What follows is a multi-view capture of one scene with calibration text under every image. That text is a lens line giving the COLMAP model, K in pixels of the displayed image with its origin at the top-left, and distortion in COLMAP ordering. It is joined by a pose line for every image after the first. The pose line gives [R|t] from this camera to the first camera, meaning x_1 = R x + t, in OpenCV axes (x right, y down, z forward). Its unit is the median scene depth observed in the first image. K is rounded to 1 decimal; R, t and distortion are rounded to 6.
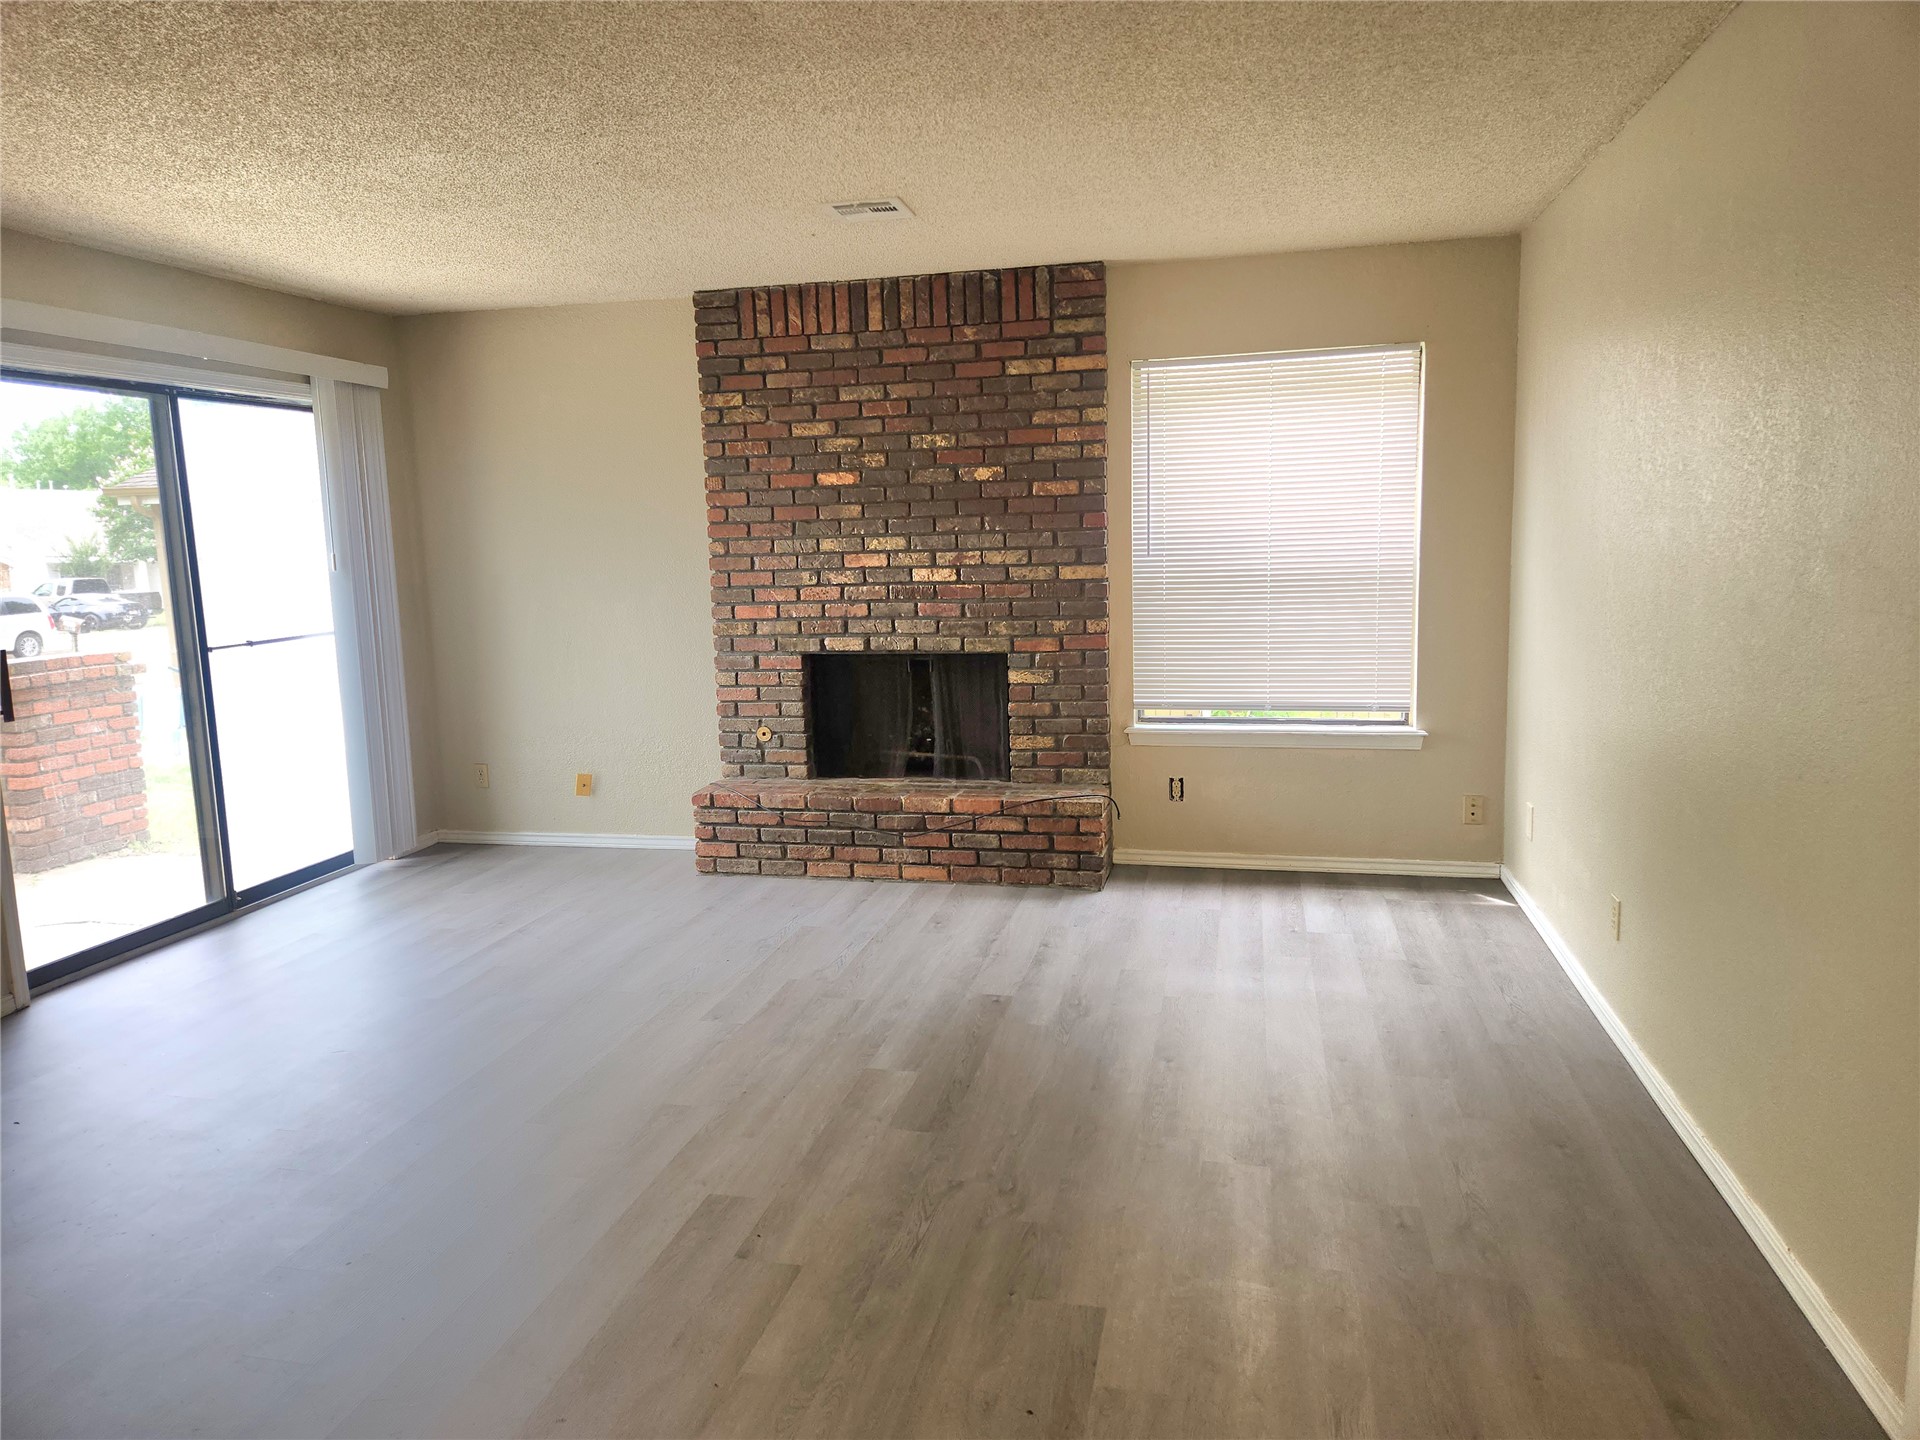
lens RADIAL K [[1316.3, 0, 960.0], [0, 1316.3, 720.0], [0, 0, 1]] dist [0.081741, -0.088898]
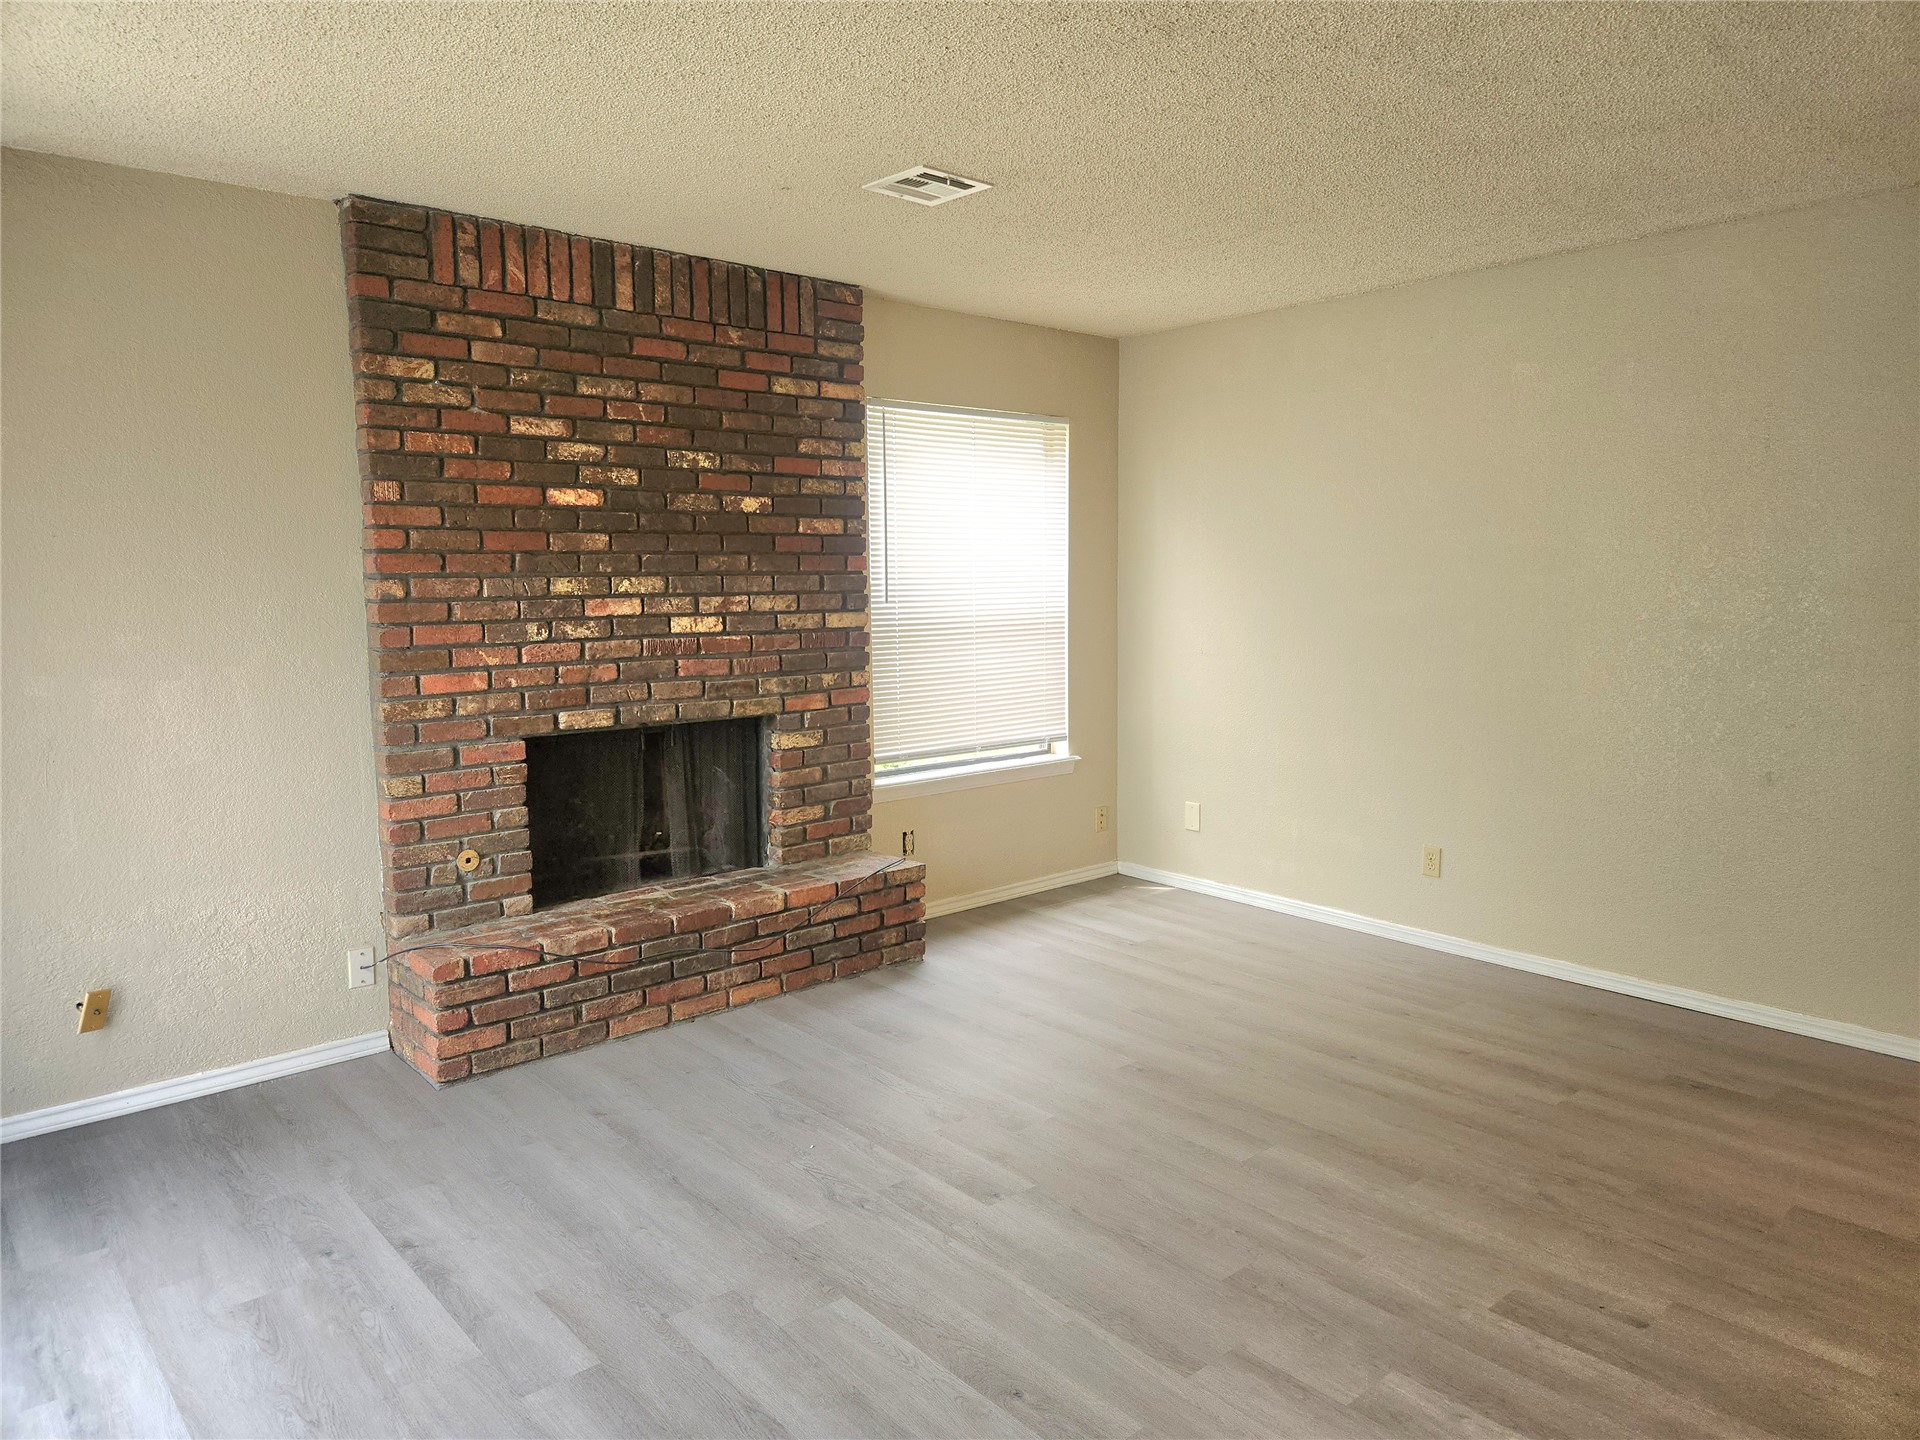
lens RADIAL K [[1316.3, 0, 960.0], [0, 1316.3, 720.0], [0, 0, 1]] dist [0.081741, -0.088898]
pose [[0.554006, -0.071756, 0.829415, -0.609177], [0.107830, 0.994071, 0.013977, -0.046451], [-0.825500, 0.081693, 0.558459, 0.423335]]
